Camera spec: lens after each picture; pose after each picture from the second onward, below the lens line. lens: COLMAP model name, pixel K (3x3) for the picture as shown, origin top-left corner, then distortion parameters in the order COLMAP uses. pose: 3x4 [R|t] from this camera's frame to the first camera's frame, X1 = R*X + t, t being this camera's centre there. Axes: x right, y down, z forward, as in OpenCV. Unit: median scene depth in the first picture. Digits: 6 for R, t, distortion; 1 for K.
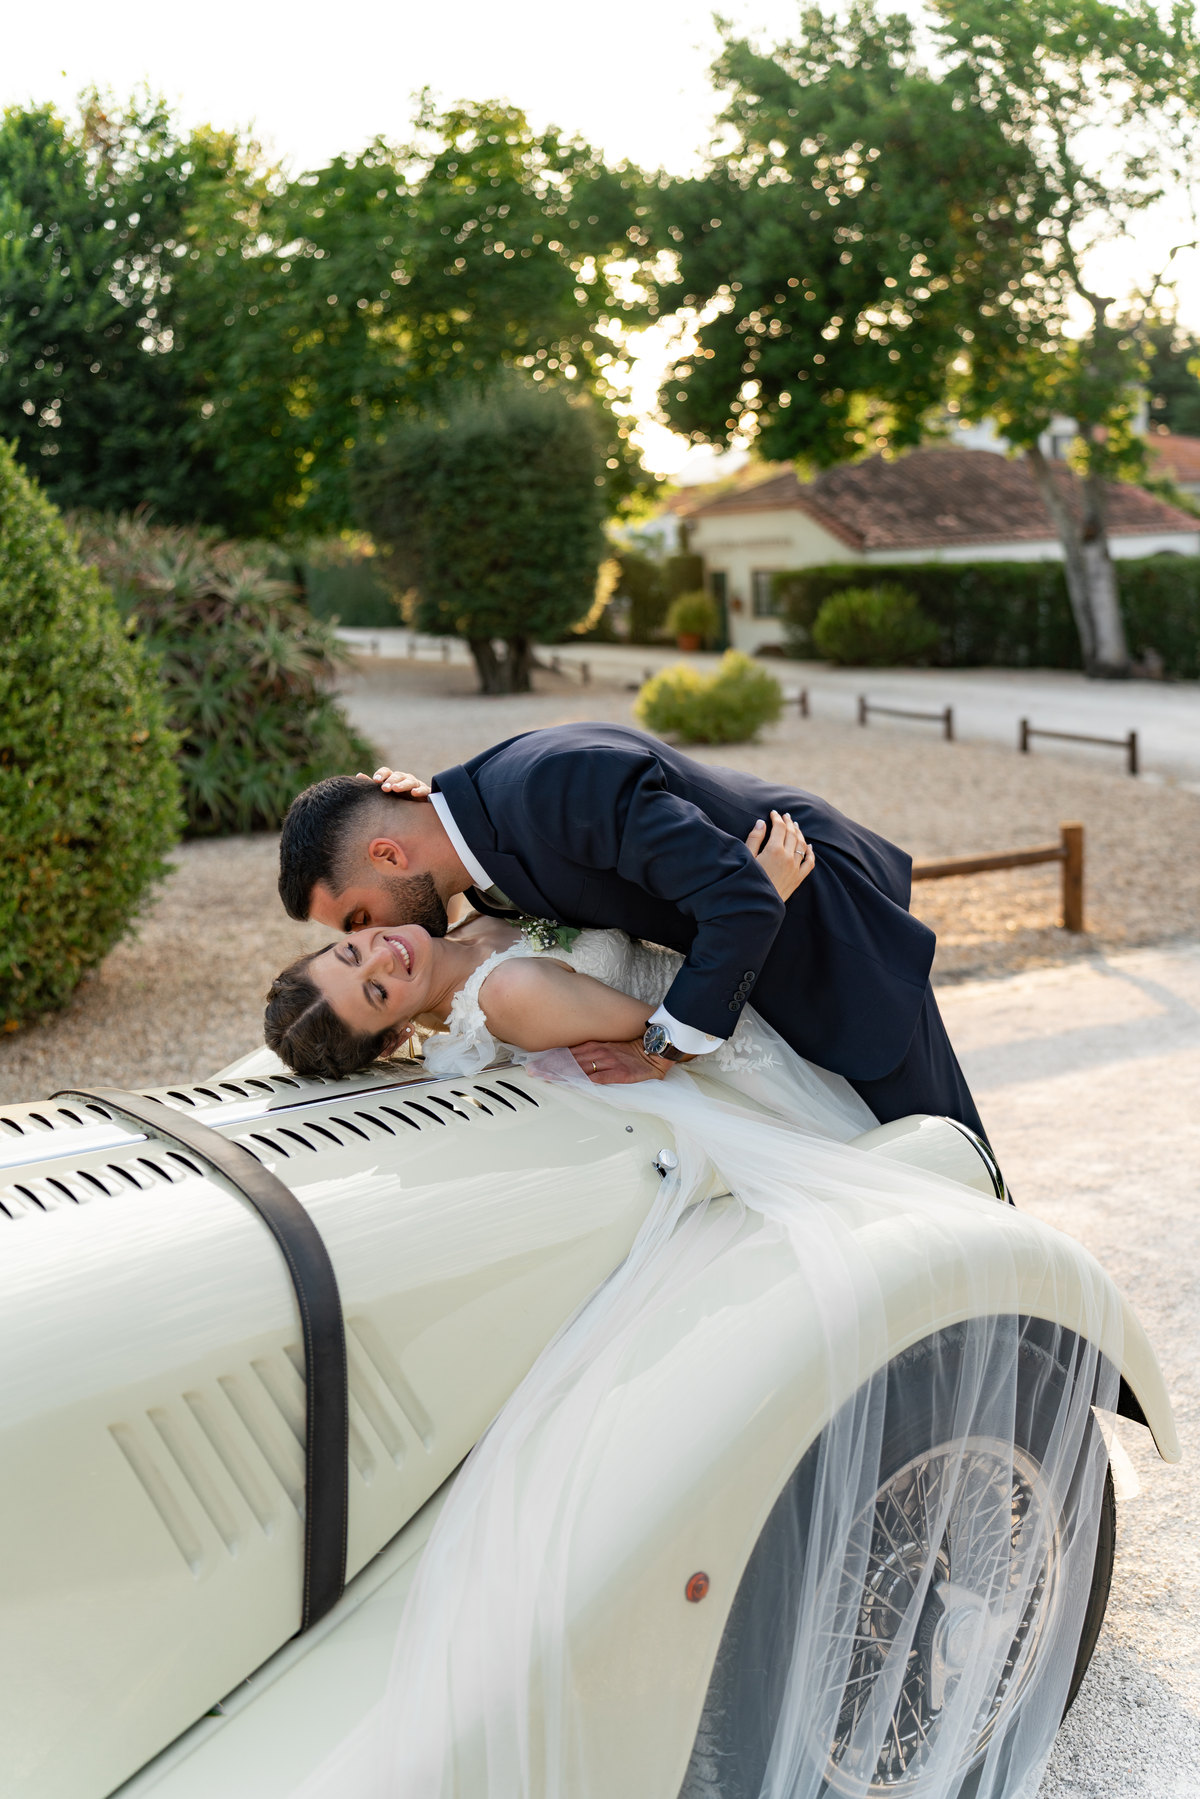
lens RADIAL K [[1763.0, 0, 600.0], [0, 1763.0, 899.5], [0, 0, 1]] dist [-0.002114, 0.002153]
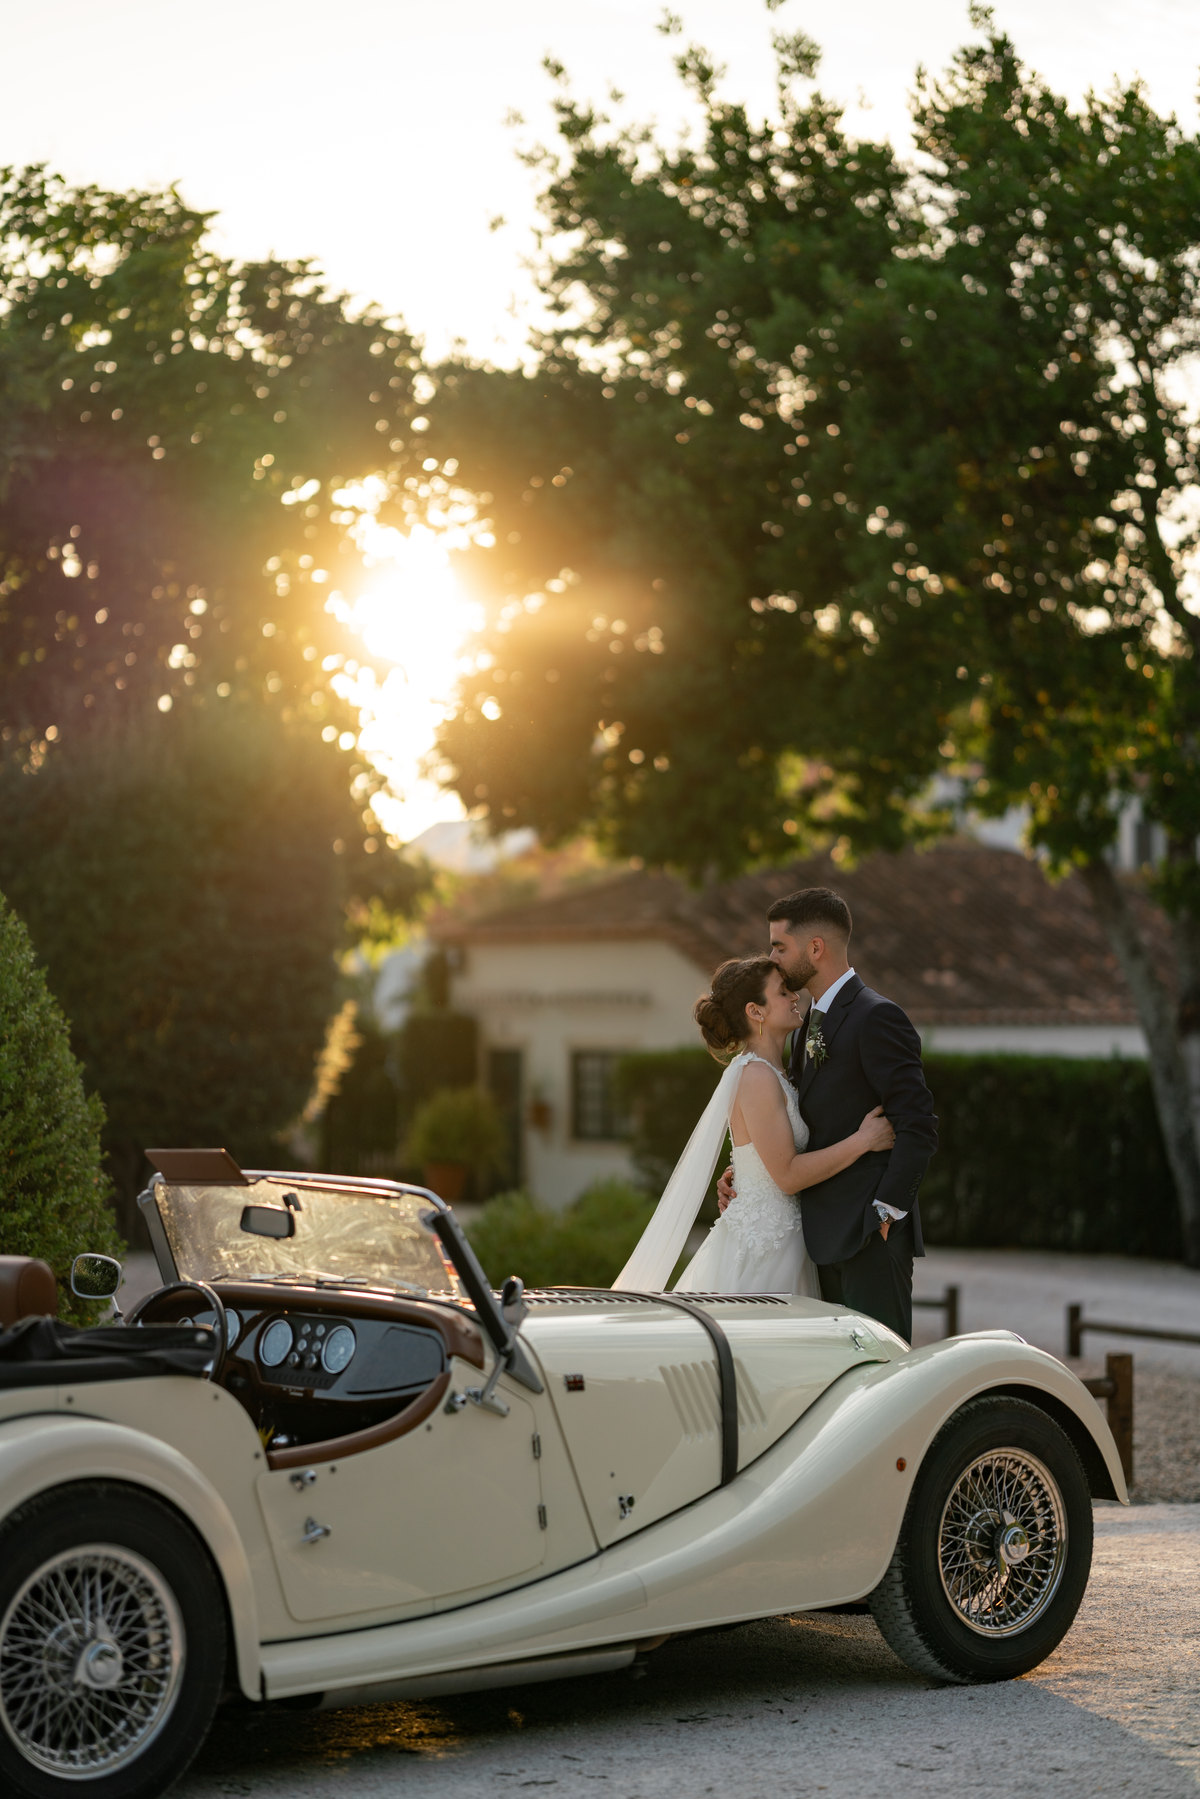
lens RADIAL K [[4081.2, 0, 600.0], [0, 4081.2, 899.5], [0, 0, 1]] dist [-0.034074, 0.484668]
pose [[0.992286, 0.055661, 0.110774, -0.059439], [-0.029915, 0.974643, -0.221757, 0.053449], [-0.120308, 0.216733, 0.968789, -0.259744]]
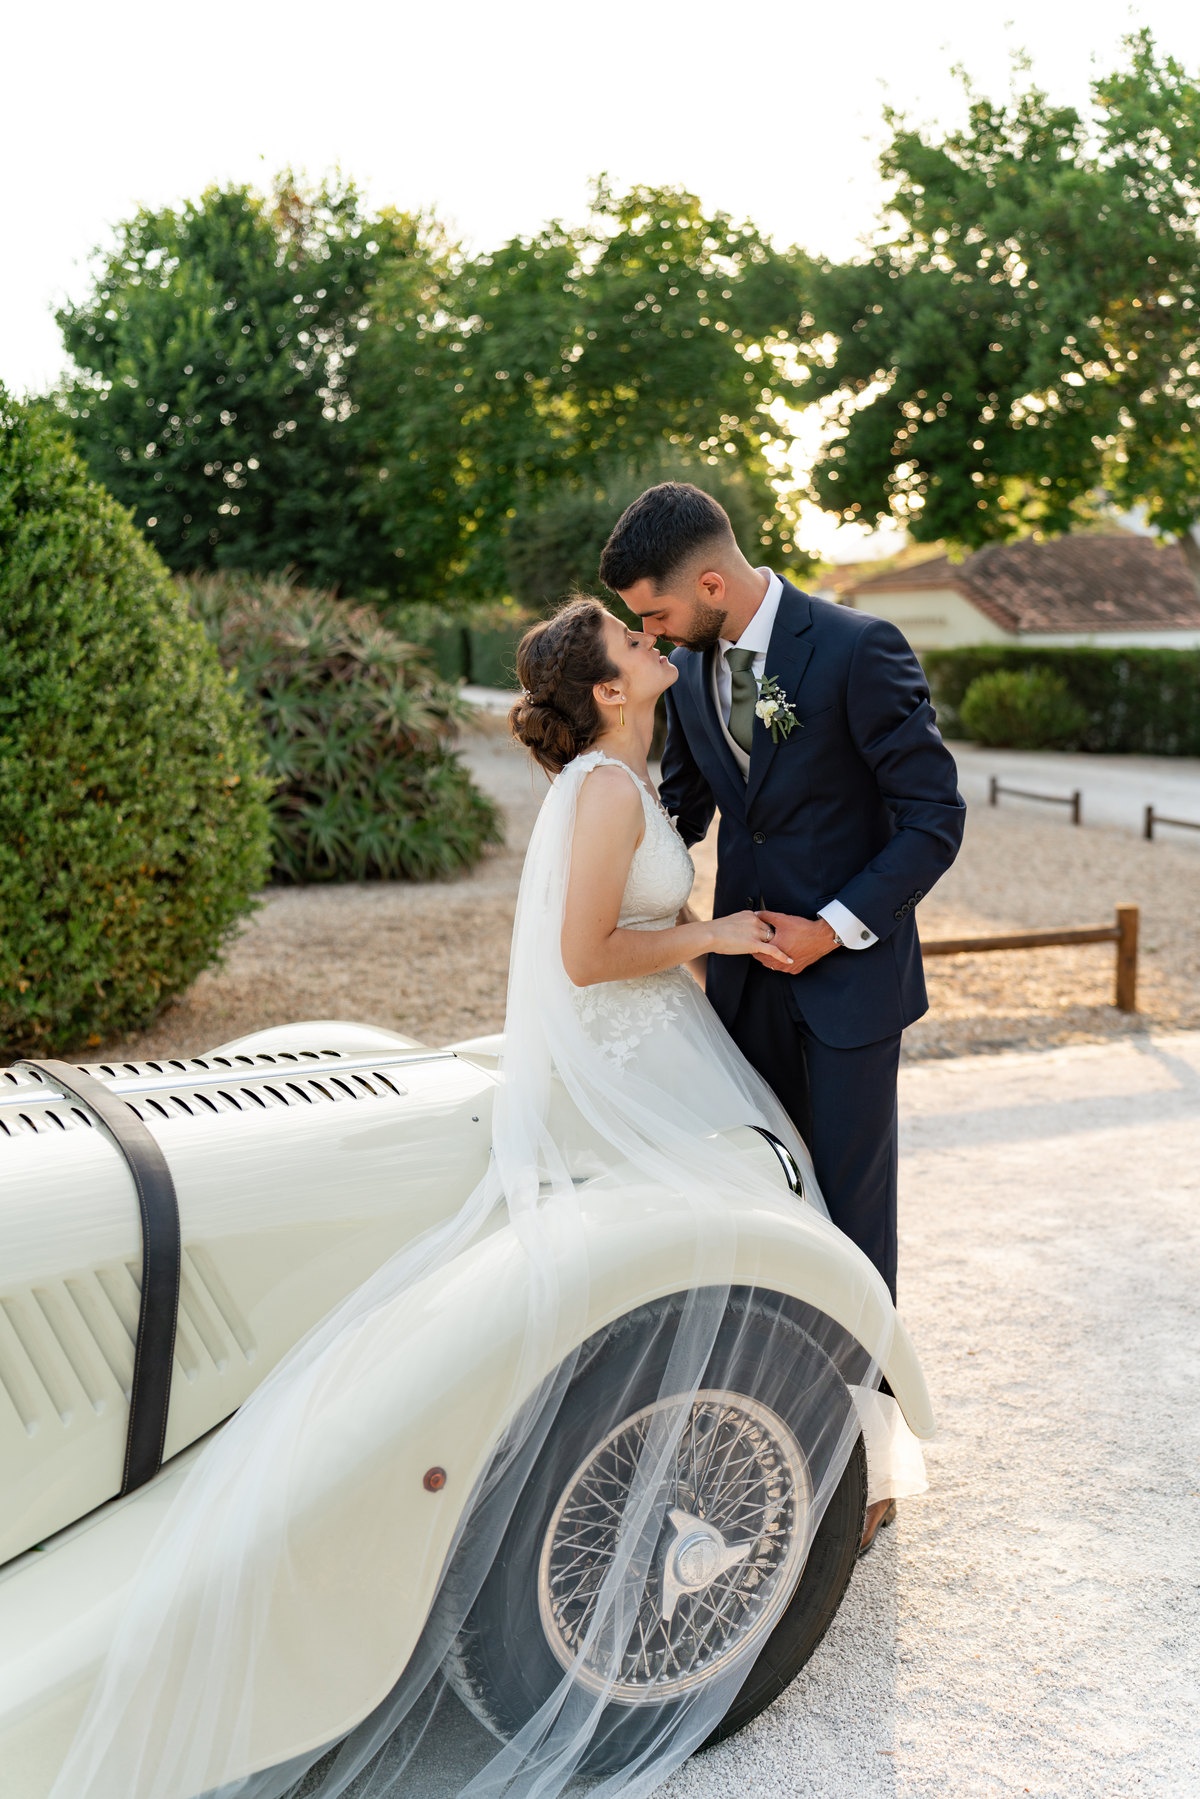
lens RADIAL K [[1763.0, 0, 600.0], [0, 1763.0, 899.5], [0, 0, 1]] dist [-0.002114, 0.002153]
pose [[0.994677, 0.047899, -0.091233, 0.015949], [-0.051383, 0.998022, -0.036224, 0.001826], [0.089317, 0.040719, 0.995171, -0.013068]]
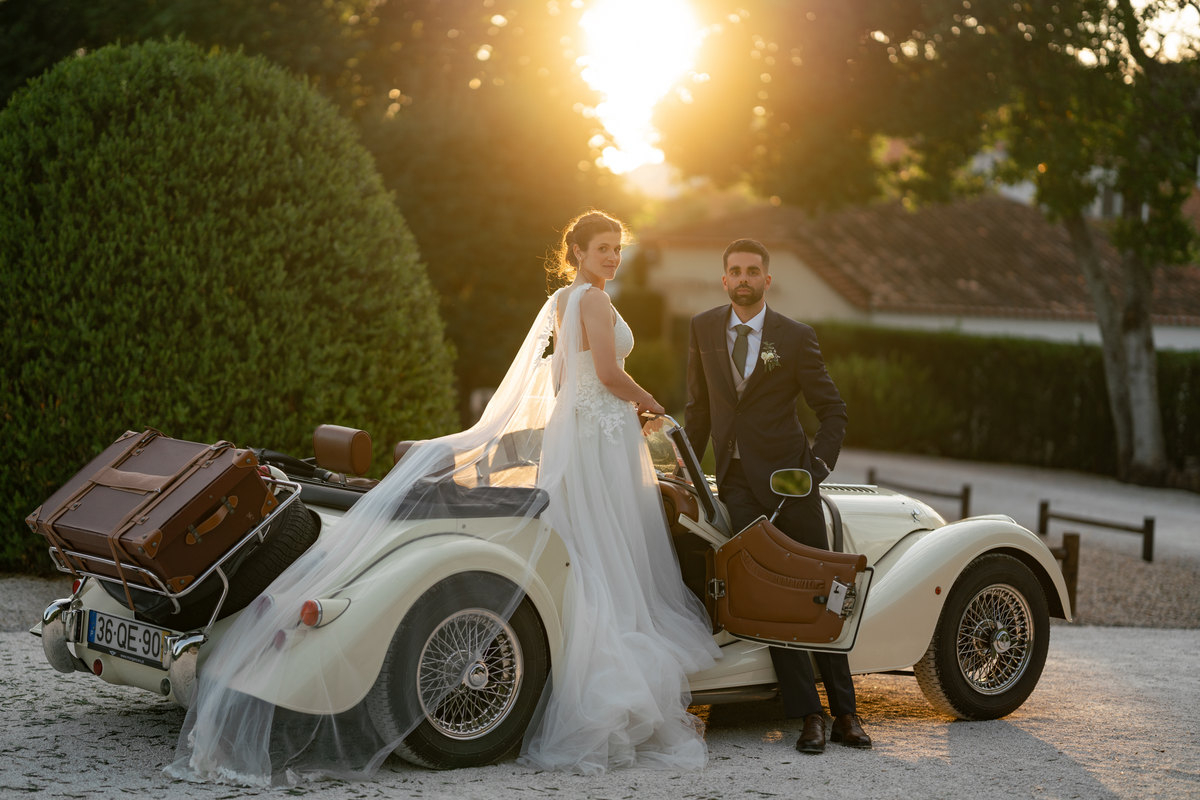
lens RADIAL K [[2722.3, 0, 600.0], [0, 2722.3, 400.0], [0, 0, 1]] dist [-0.034074, 0.484668]
pose [[0.992764, 0.099776, 0.066822, -0.069828], [-0.088779, 0.984528, -0.151074, 0.058961], [-0.080861, 0.144049, 0.986261, -0.301469]]
